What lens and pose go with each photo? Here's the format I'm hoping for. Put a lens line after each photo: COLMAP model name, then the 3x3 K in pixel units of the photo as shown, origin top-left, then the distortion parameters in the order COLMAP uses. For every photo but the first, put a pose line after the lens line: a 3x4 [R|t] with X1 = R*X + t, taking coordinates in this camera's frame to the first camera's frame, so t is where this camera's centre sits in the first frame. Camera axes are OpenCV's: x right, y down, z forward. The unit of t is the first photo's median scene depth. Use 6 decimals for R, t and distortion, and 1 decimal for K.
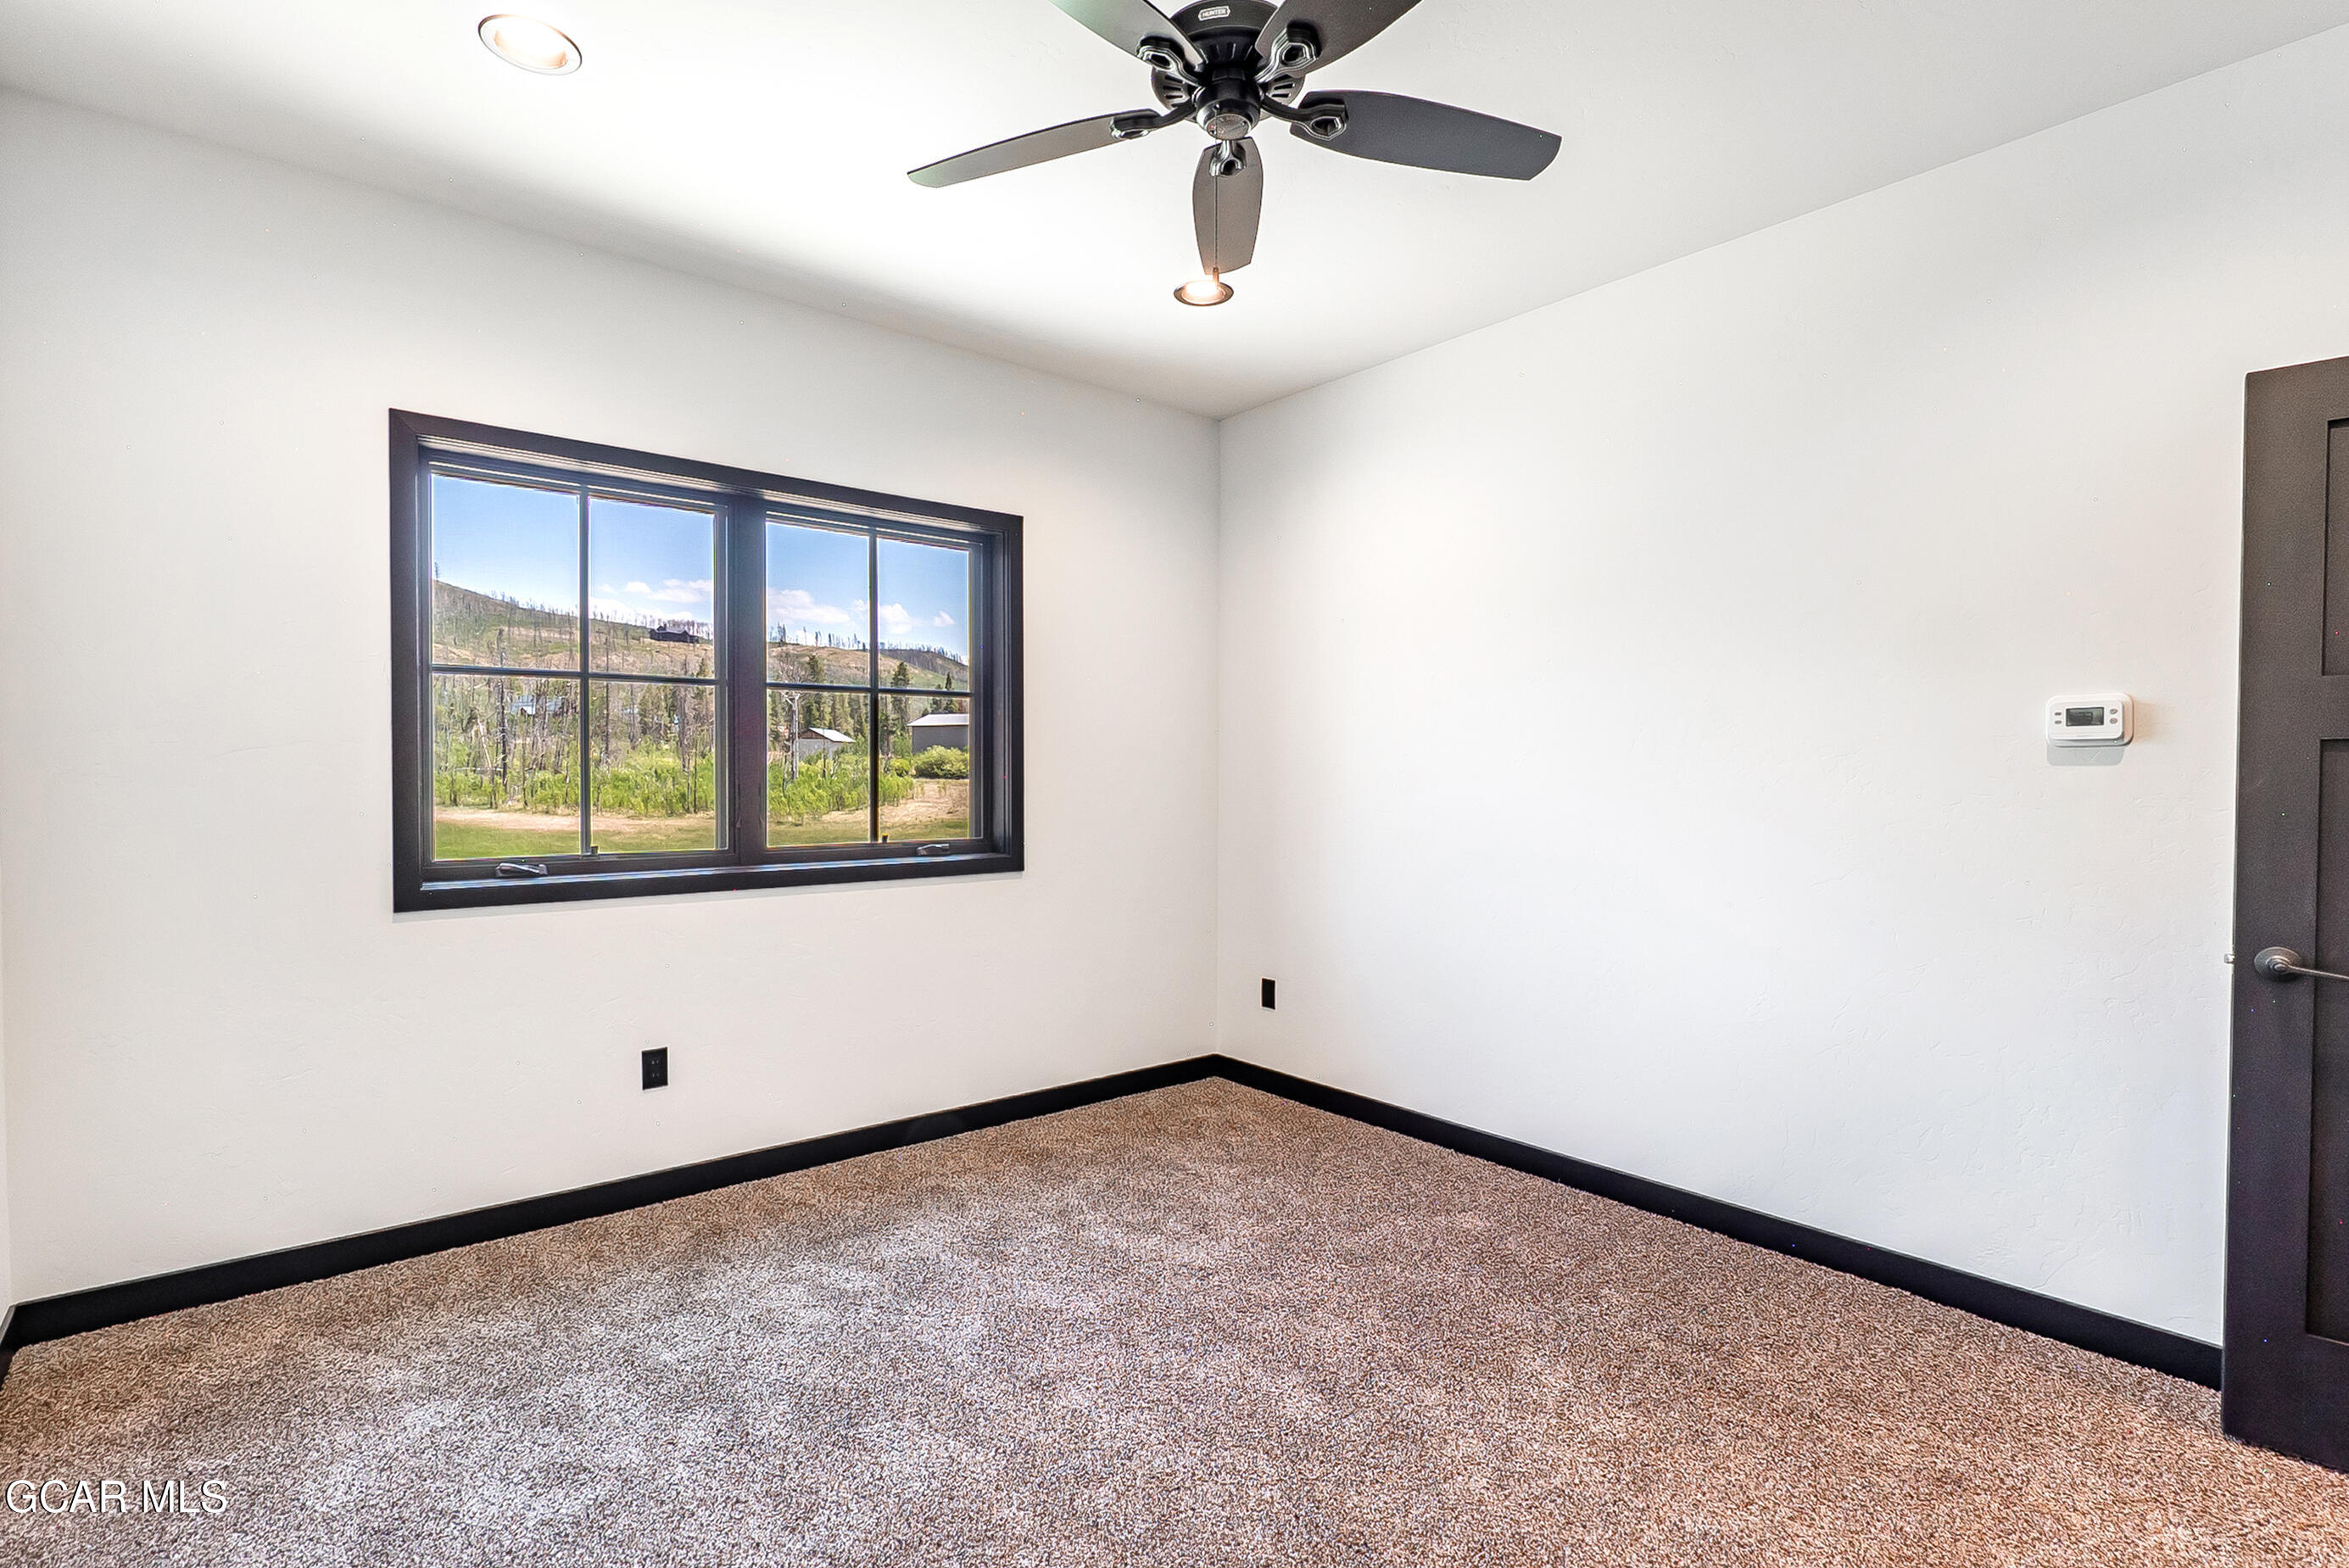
lens RADIAL K [[1093.6, 0, 1171.8], [0, 1093.6, 771.5], [0, 0, 1]] dist [0.004376, 0.000158]
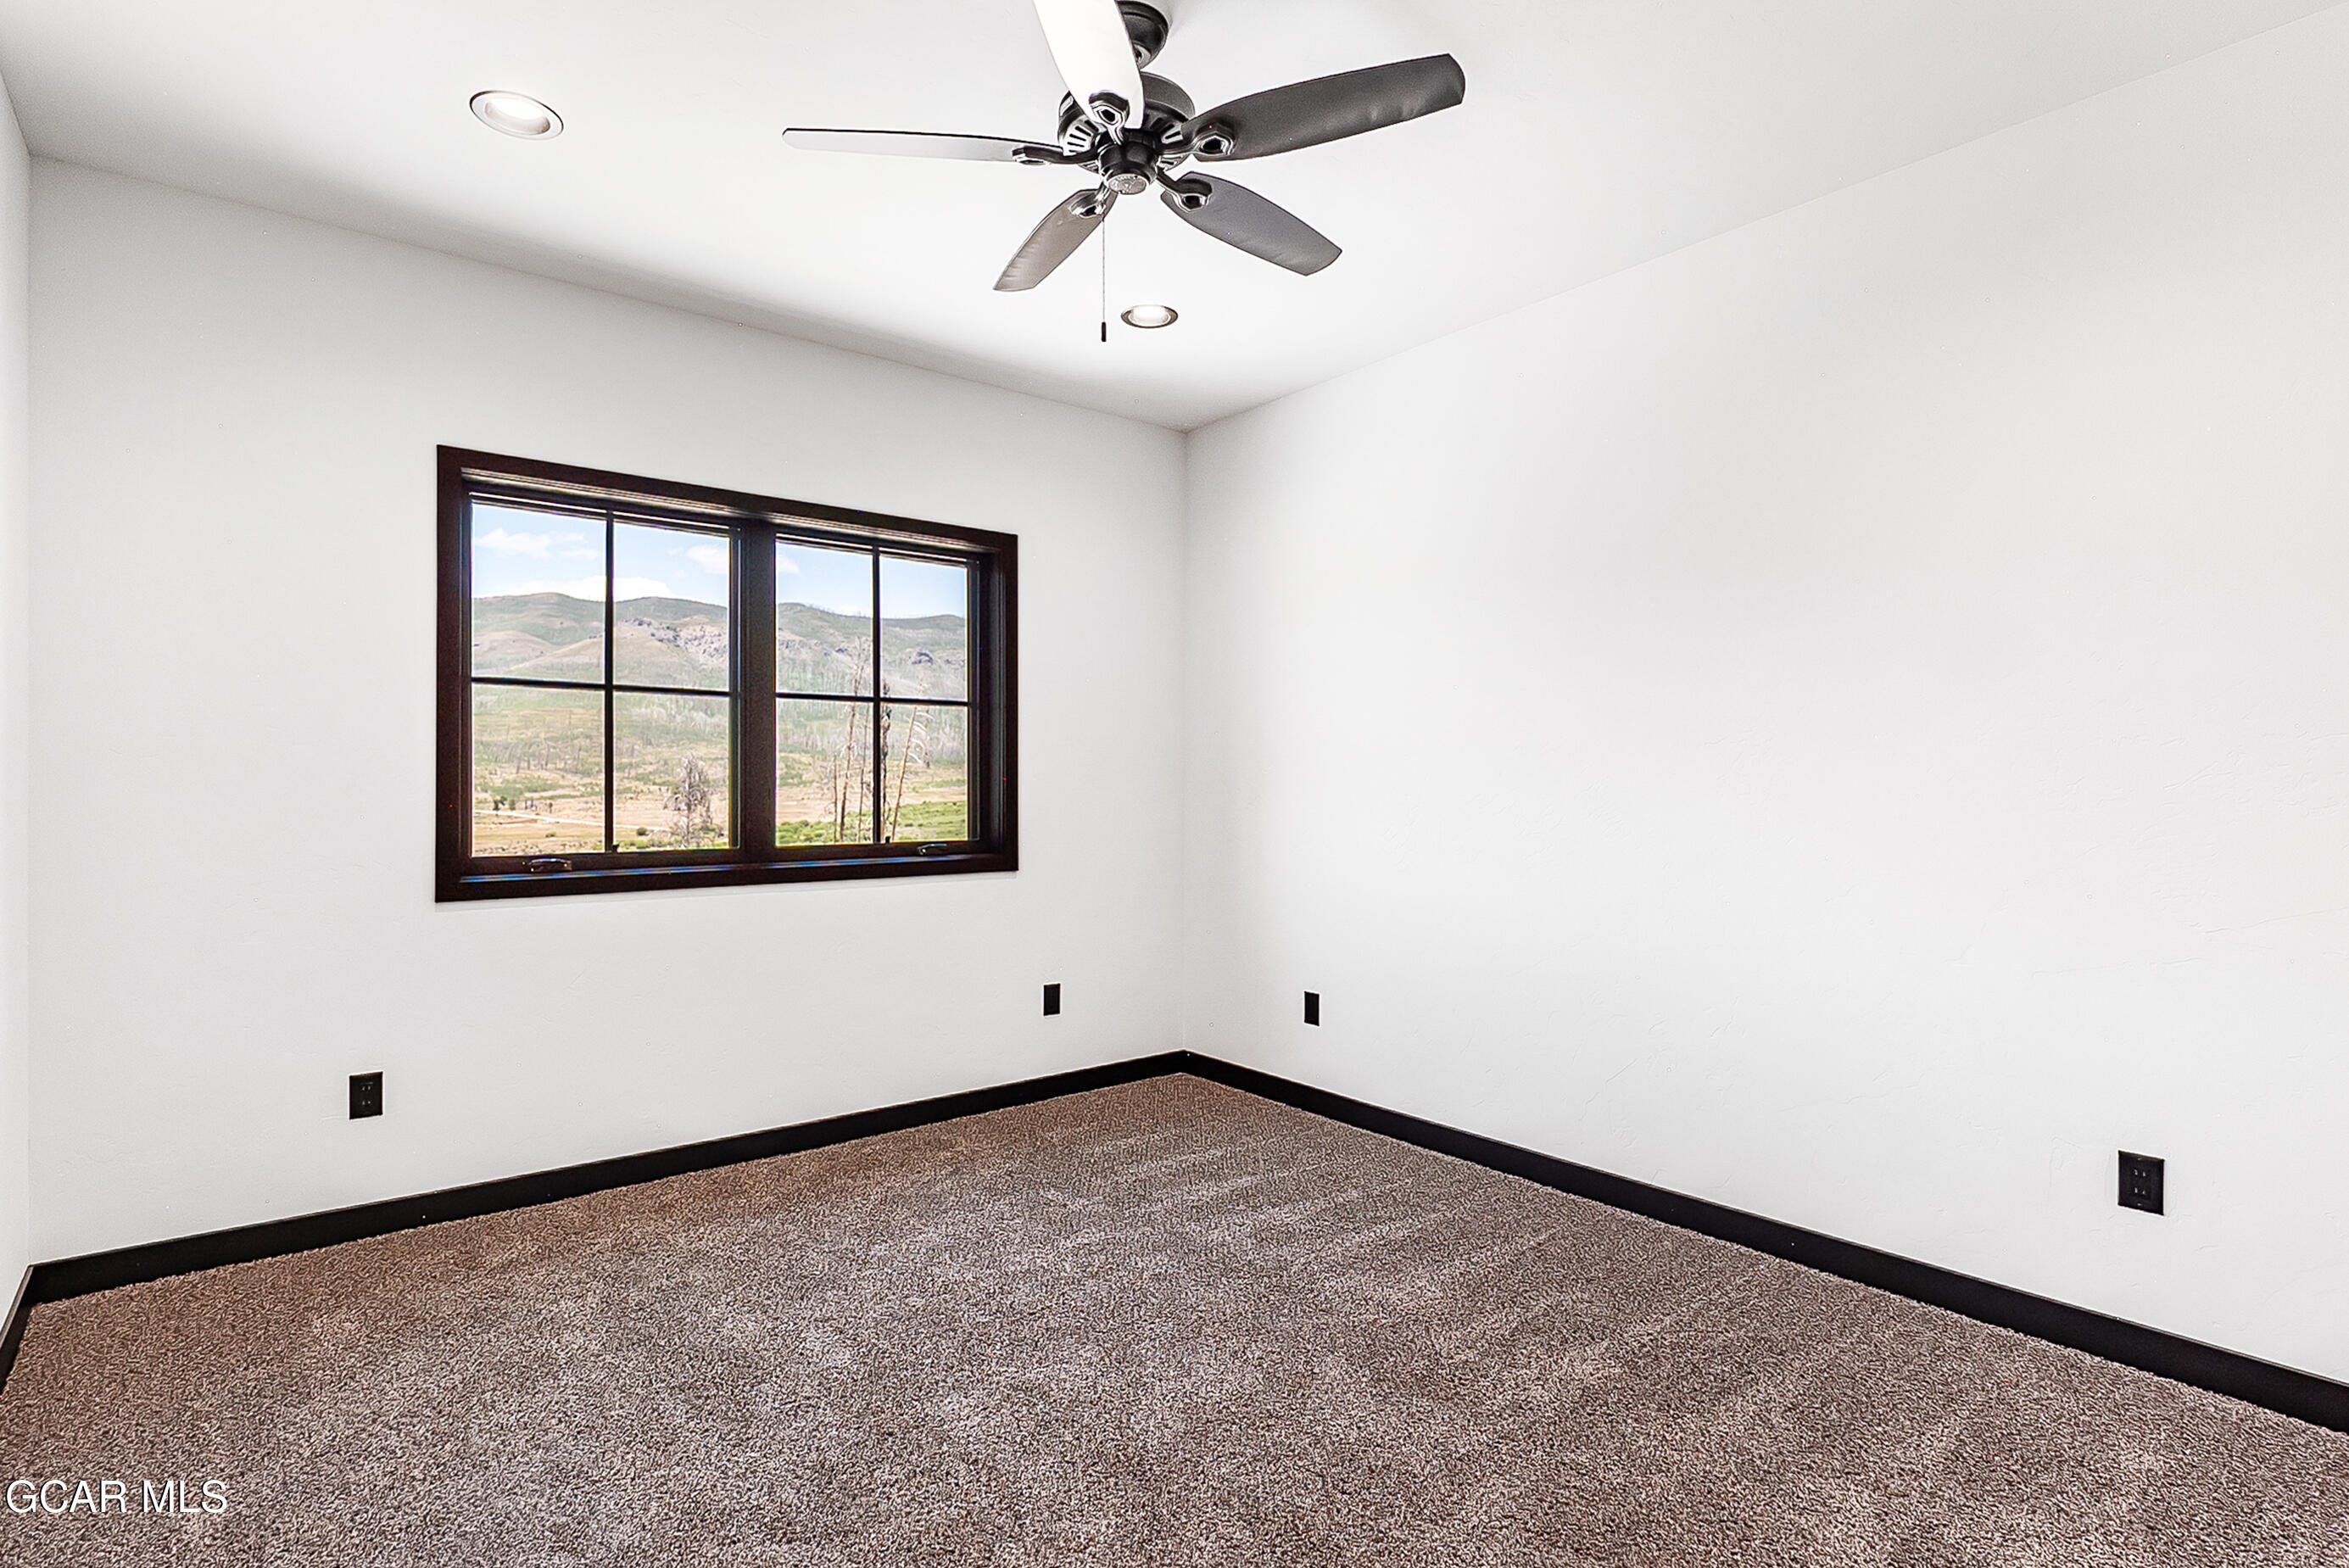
lens RADIAL K [[1093.6, 0, 1197.4], [0, 1093.6, 788.3], [0, 0, 1]] dist [0.004376, 0.000158]
pose [[0.997476, -0.000359, -0.071010, 0.121168], [-0.000420, 0.999940, -0.010961, 0.024384], [0.071009, 0.010963, 0.997415, -0.038602]]
